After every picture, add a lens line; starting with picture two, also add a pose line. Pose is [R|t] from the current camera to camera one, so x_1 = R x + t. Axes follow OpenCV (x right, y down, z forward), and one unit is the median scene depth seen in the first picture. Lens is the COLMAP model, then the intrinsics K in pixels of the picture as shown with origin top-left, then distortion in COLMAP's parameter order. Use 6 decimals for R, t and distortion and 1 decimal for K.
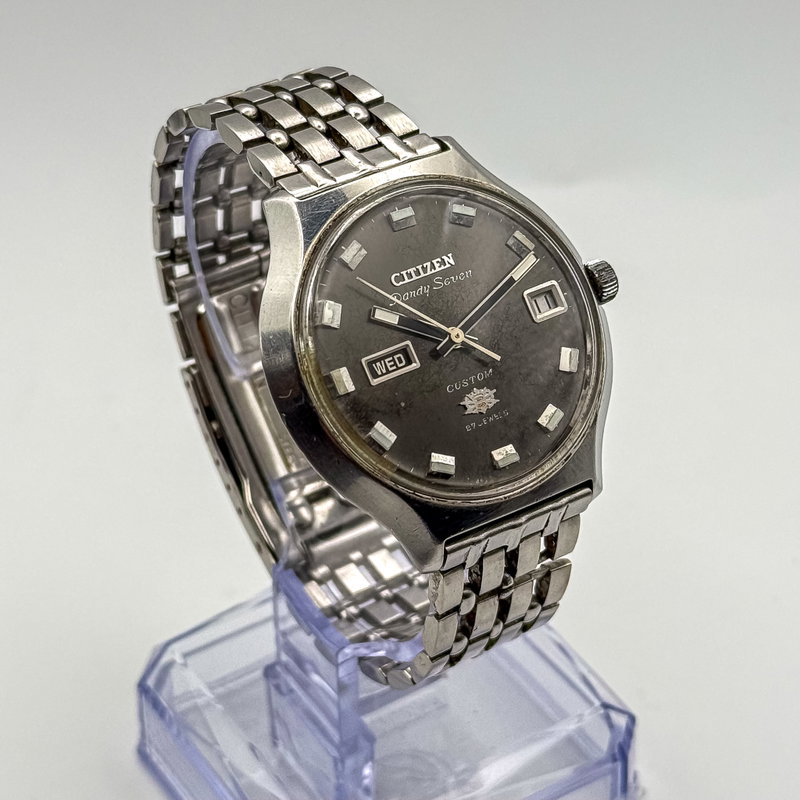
lens RADIAL K [[2226.9, 0, 400.0], [0, 2226.9, 400.0], [0, 0, 1]] dist [0.046688, -0.777496]
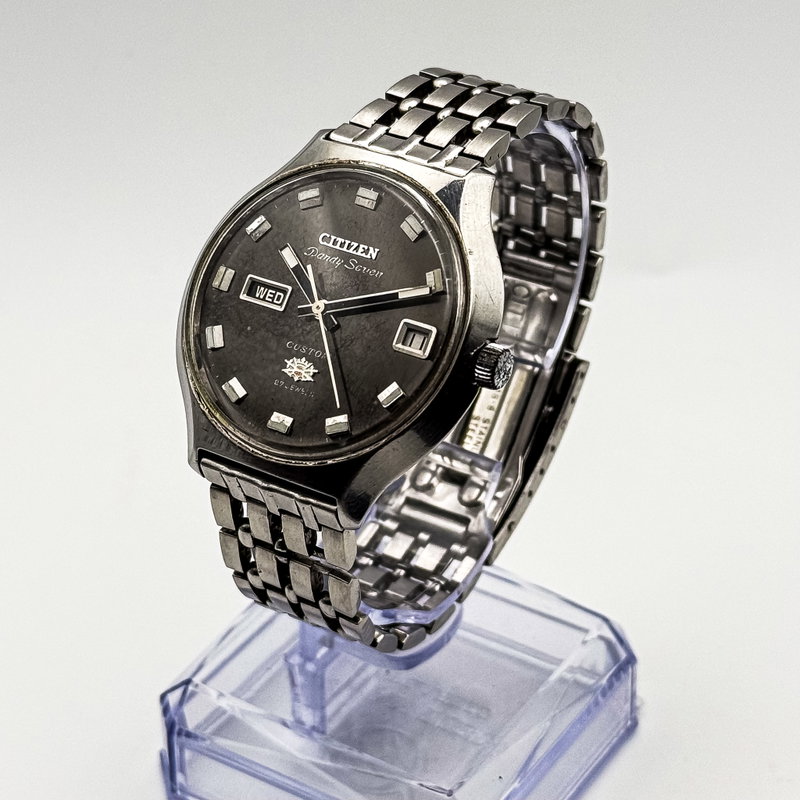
lens RADIAL K [[2226.9, 0, 400.0], [0, 2226.9, 400.0], [0, 0, 1]] dist [0.046688, -0.777496]
pose [[0.437906, 0.507745, -0.741912, 0.838960], [-0.539923, 0.808376, 0.234548, -0.258736], [0.718834, 0.297865, 0.628136, 0.361139]]
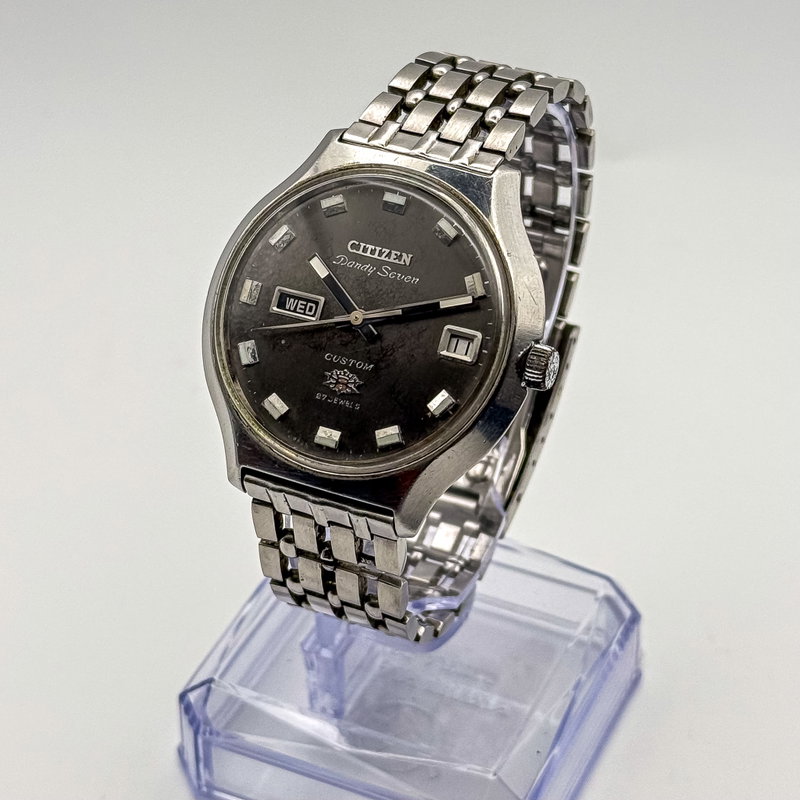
lens RADIAL K [[2226.9, 0, 400.0], [0, 2226.9, 400.0], [0, 0, 1]] dist [0.046688, -0.777496]
pose [[0.551062, 0.518434, -0.653879, 0.731804], [-0.502734, 0.831681, 0.235722, -0.250341], [0.666025, 0.198830, 0.718942, 0.254905]]
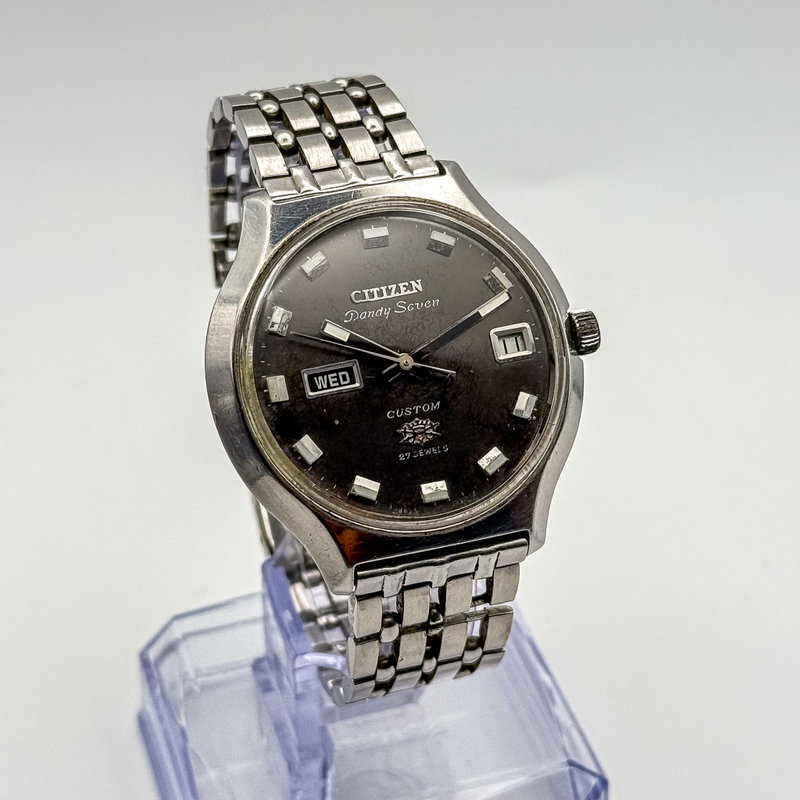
lens RADIAL K [[2226.9, 0, 400.0], [0, 2226.9, 400.0], [0, 0, 1]] dist [0.046688, -0.777496]
pose [[0.965795, 0.163881, -0.200955, 0.218452], [-0.162818, 0.986413, 0.021922, -0.032963], [0.201817, 0.011547, 0.979355, 0.034318]]
